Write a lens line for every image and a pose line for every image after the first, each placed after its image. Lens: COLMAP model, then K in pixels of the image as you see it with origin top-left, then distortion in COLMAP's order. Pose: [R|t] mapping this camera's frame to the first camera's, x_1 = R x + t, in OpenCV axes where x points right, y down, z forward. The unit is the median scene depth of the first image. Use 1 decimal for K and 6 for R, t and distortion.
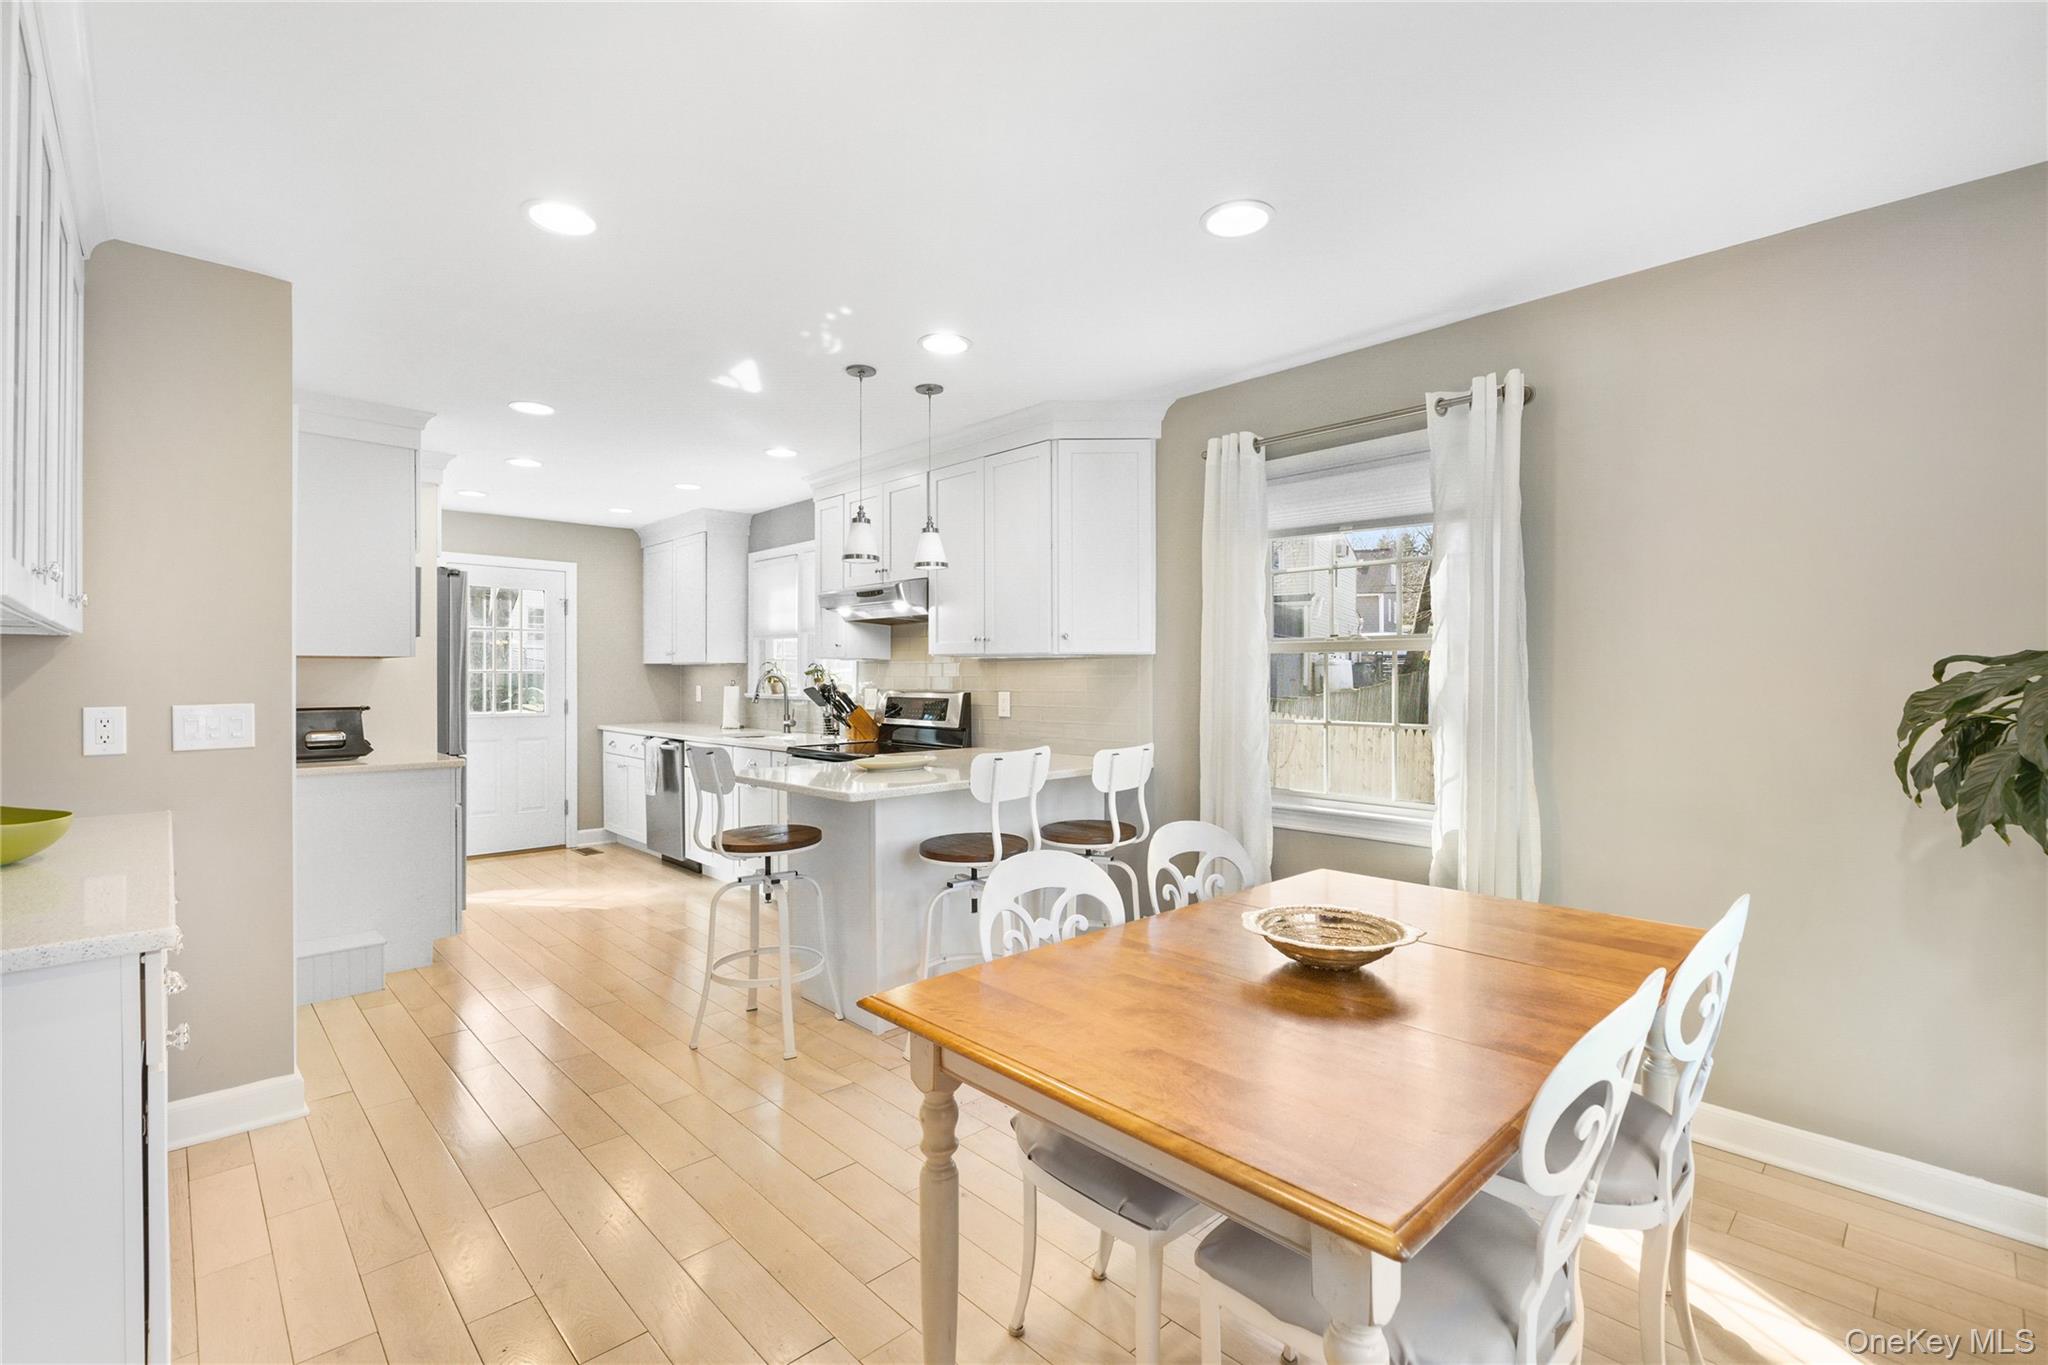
lens RADIAL K [[913.8, 0, 1015.3], [0, 913.8, 690.3], [0, 0, 1]] dist [-0.001238, -0.000026]
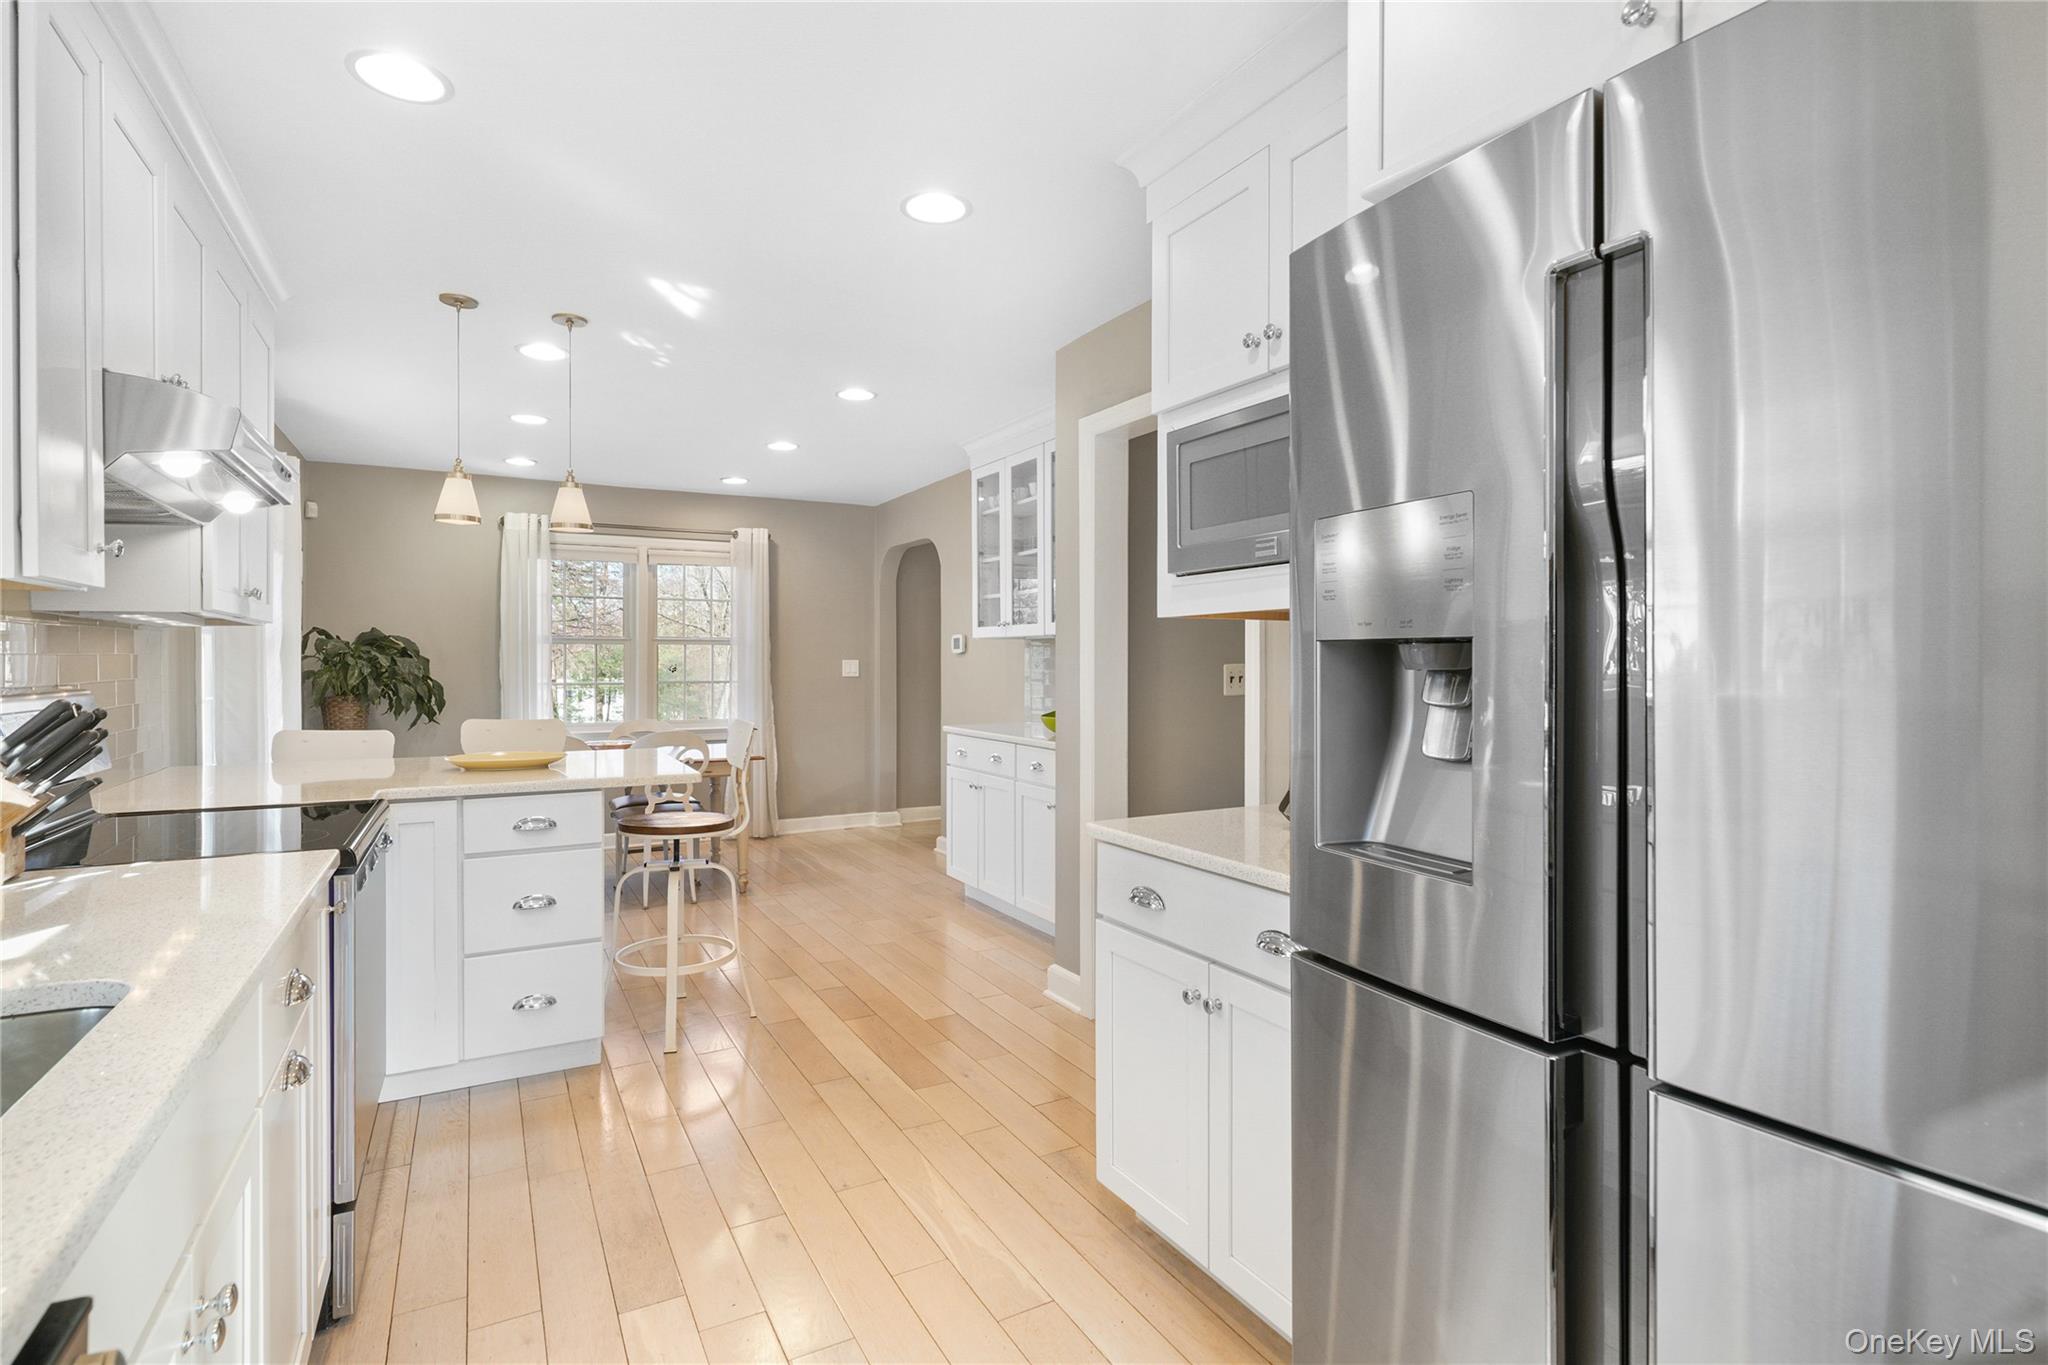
lens RADIAL K [[986.3, 0, 1017.1], [0, 986.3, 661.8], [0, 0, 1]] dist [-0.001910, -0.000333]
pose [[-0.971910, -0.001022, 0.235351, -0.502987], [0.003167, 0.999843, 0.017420, -0.014616], [-0.235332, 0.017676, -0.971754, 1.118995]]
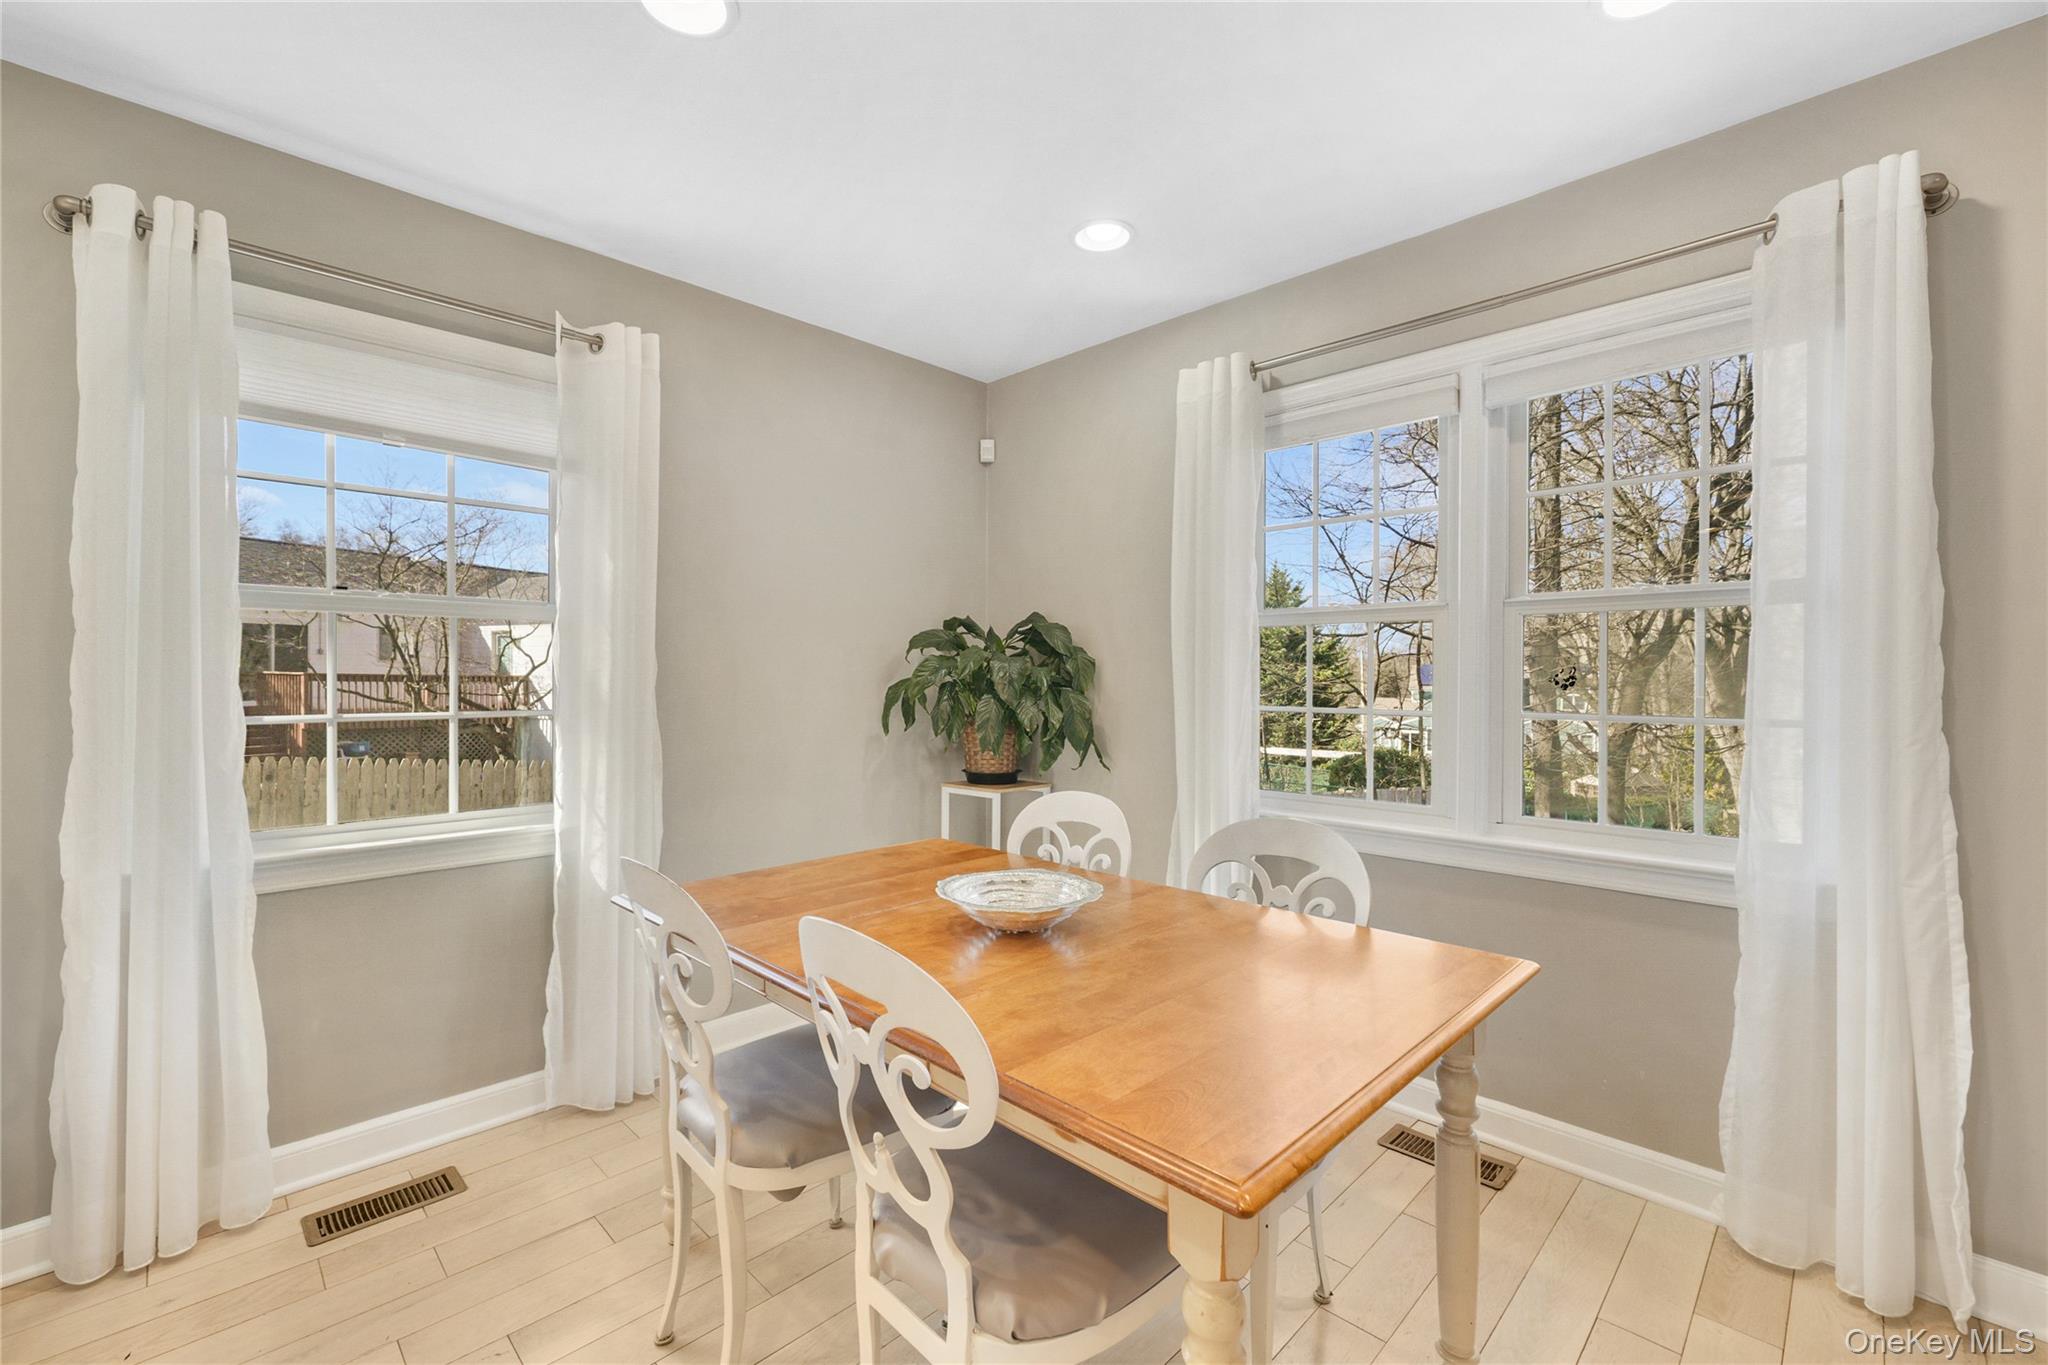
lens RADIAL K [[860.1, 0, 1024.0], [0, 860.1, 682.5], [0, 0, 1]] dist [0.000707, 0.000249]
pose [[-0.038851, -0.004309, 0.999236, -0.196743], [0.012411, 0.999911, 0.004795, 0.008452], [-0.999168, 0.012587, -0.038794, 0.337596]]
